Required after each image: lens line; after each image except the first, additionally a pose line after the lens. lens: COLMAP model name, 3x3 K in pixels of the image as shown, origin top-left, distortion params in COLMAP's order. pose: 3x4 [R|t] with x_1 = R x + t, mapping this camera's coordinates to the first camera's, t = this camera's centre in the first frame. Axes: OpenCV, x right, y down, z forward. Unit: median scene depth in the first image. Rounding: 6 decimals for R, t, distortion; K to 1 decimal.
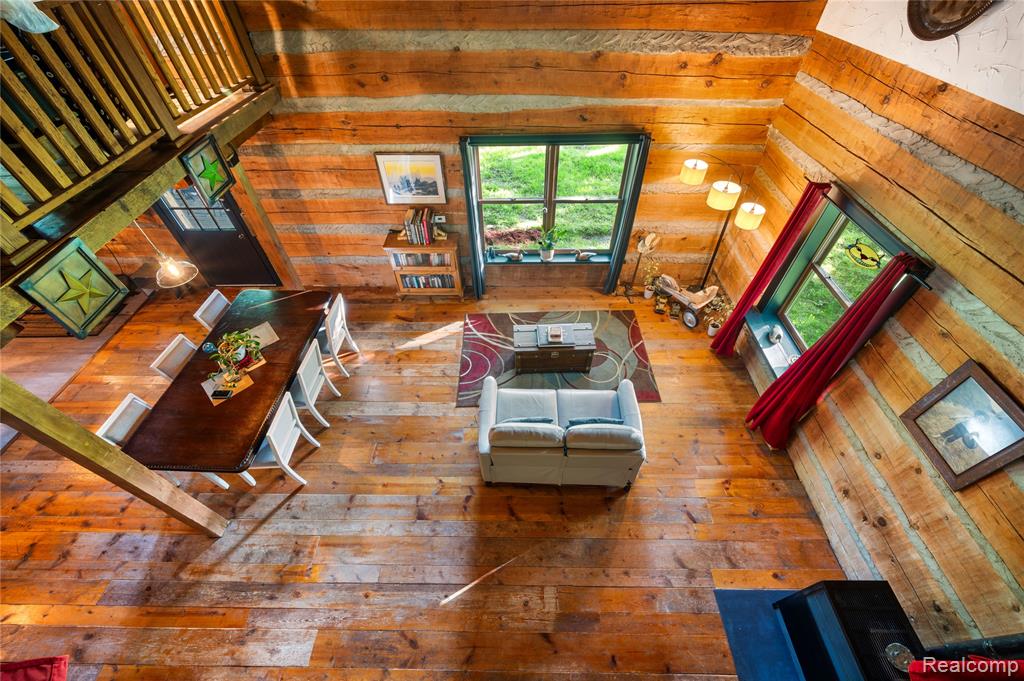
lens RADIAL K [[405.5, 0, 513.3], [0, 405.5, 337.1], [0, 0, 1]] dist [-0.000189, 0.000072]
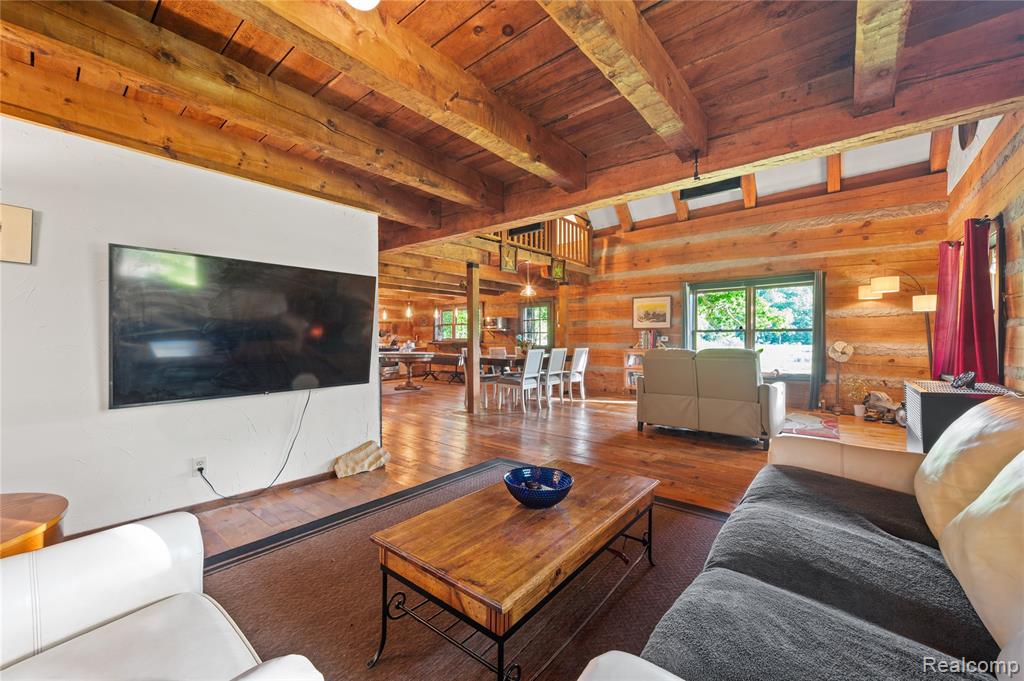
lens RADIAL K [[405.5, 0, 513.3], [0, 405.5, 337.1], [0, 0, 1]] dist [-0.000189, 0.000072]
pose [[0.781690, 0.008501, -0.623610, 0.369726], [-0.462006, 0.679568, -0.569857, 0.952574], [0.418941, 0.733563, 0.535139, -0.049718]]
